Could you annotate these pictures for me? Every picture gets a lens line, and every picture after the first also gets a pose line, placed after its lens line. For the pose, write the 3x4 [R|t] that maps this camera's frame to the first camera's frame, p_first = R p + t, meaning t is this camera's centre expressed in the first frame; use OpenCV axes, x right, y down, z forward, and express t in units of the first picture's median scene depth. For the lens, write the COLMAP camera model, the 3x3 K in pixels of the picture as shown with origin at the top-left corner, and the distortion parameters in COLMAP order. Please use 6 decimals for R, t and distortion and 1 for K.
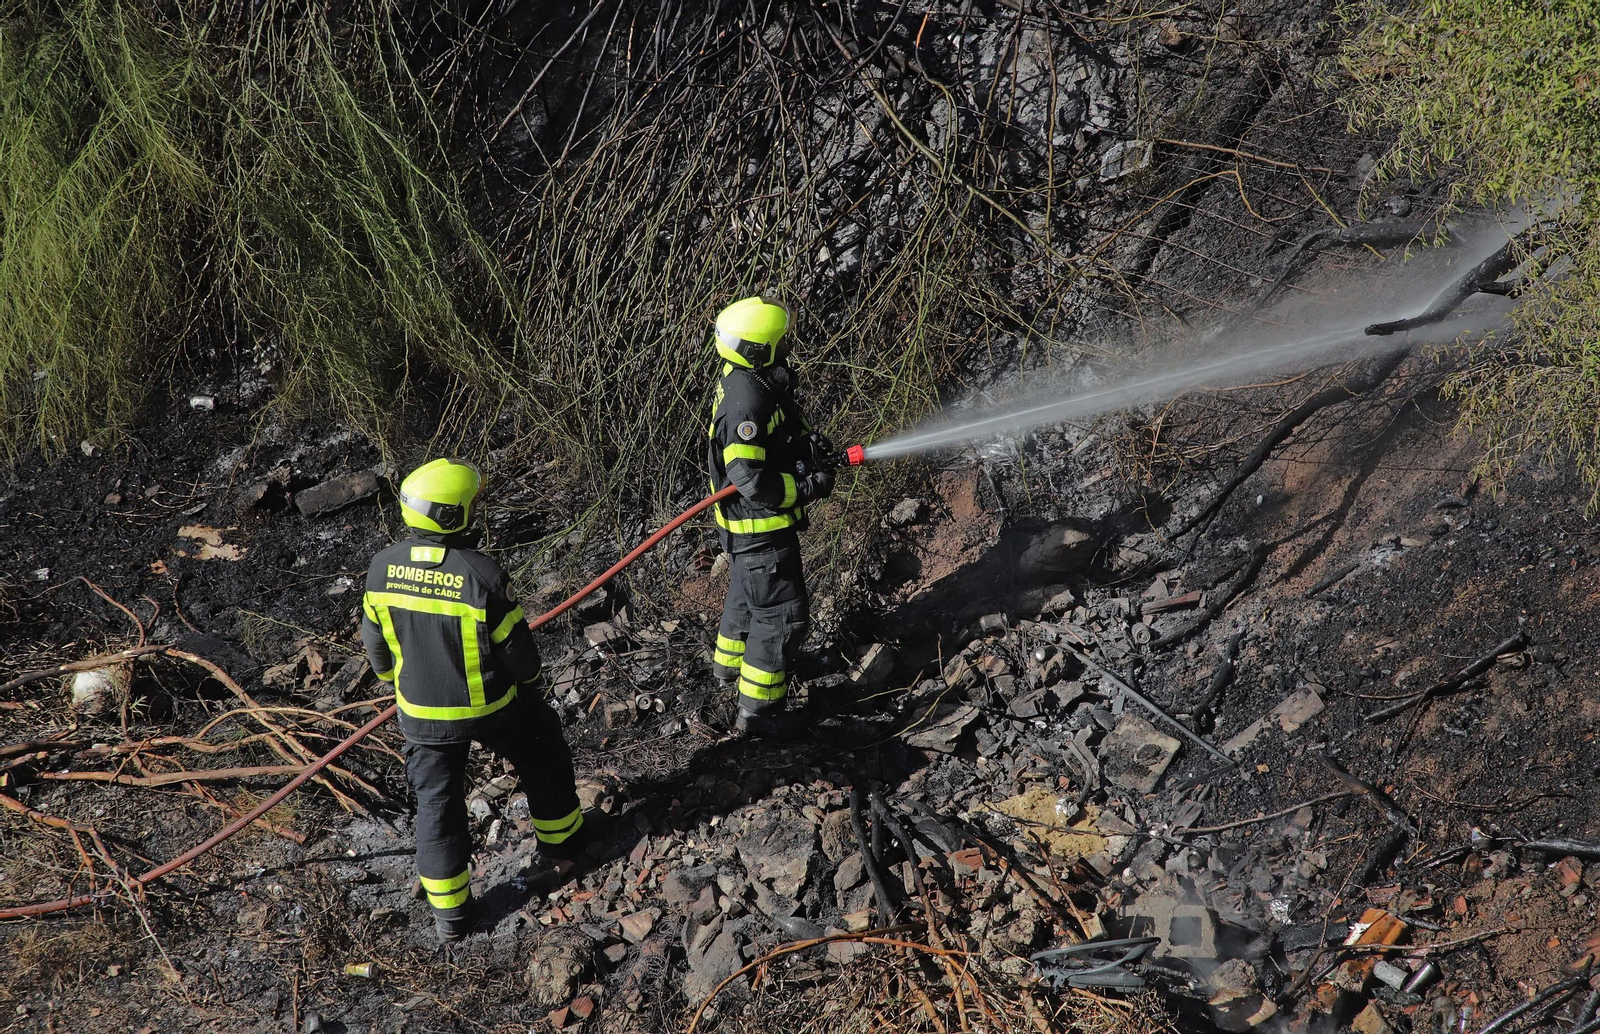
lens RADIAL K [[4552.1, 0, 800.0], [0, 4552.1, 517.0], [0, 0, 1]] dist [0.690841, 0.172764]
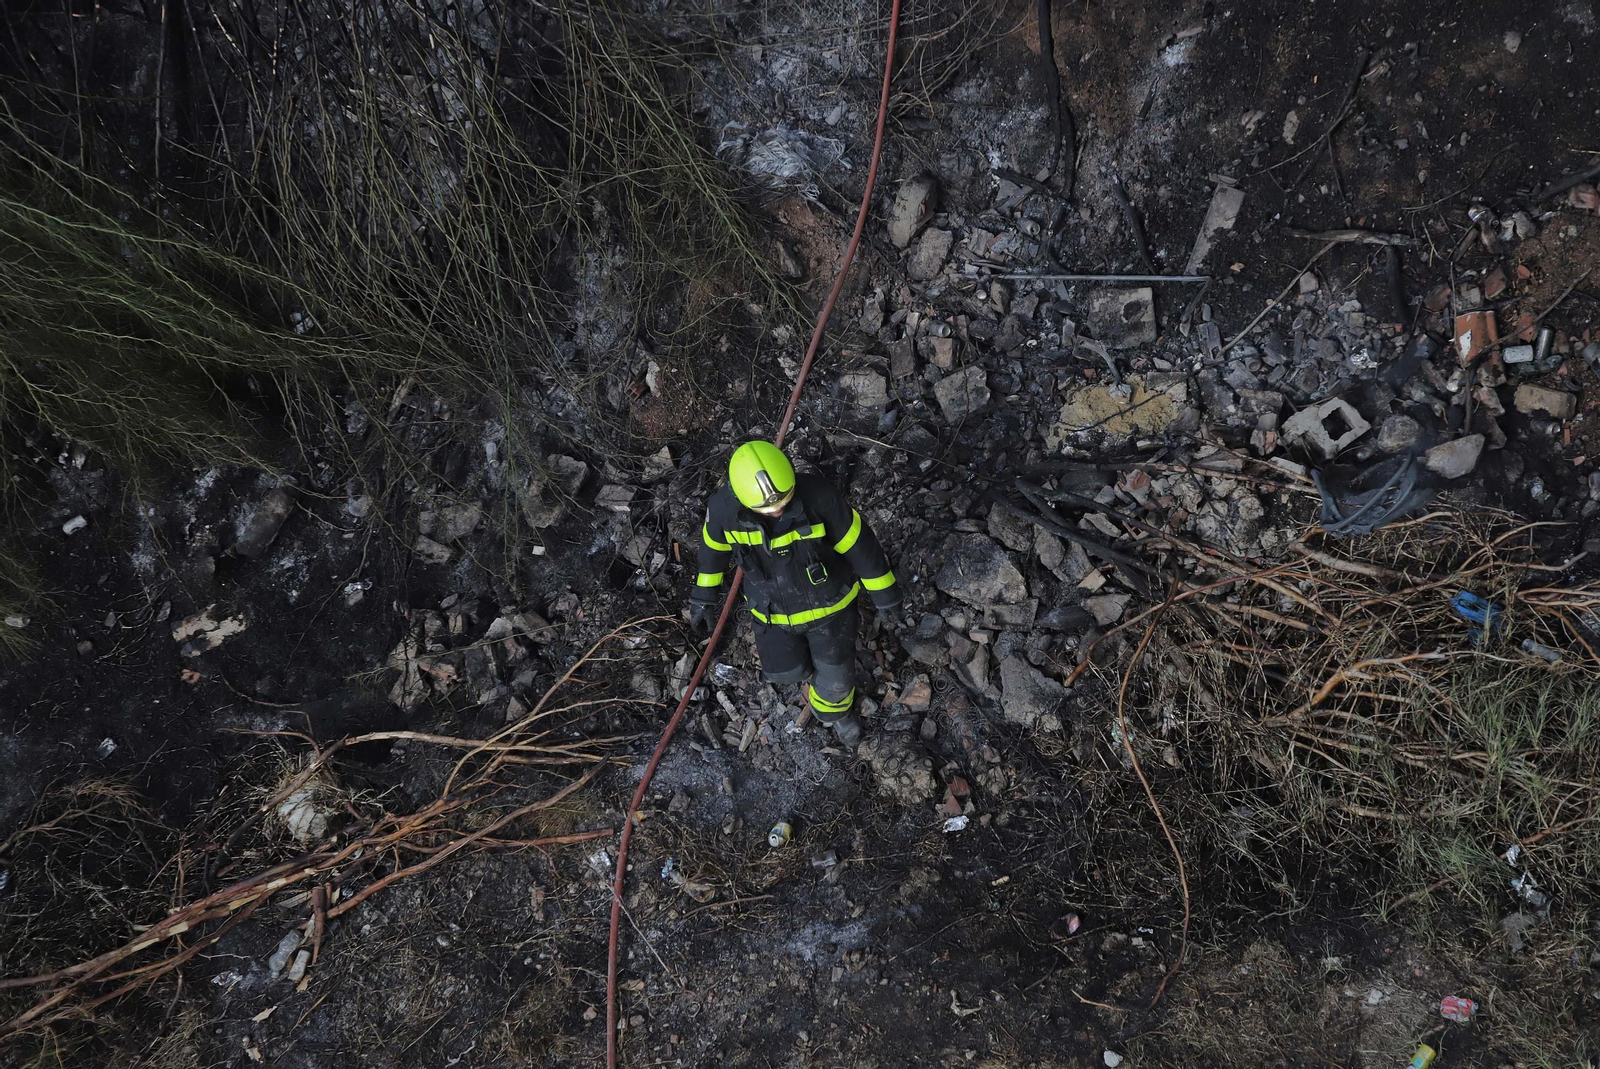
lens RADIAL K [[3014.2, 0, 846.6], [0, 3014.2, 531.0], [0, 0, 1]] dist [0.314579, 0.244884]
pose [[0.759710, -0.598537, 0.254155, -0.211805], [0.525141, 0.795231, 0.303043, -0.178287], [-0.383494, -0.096757, 0.918461, 0.310762]]
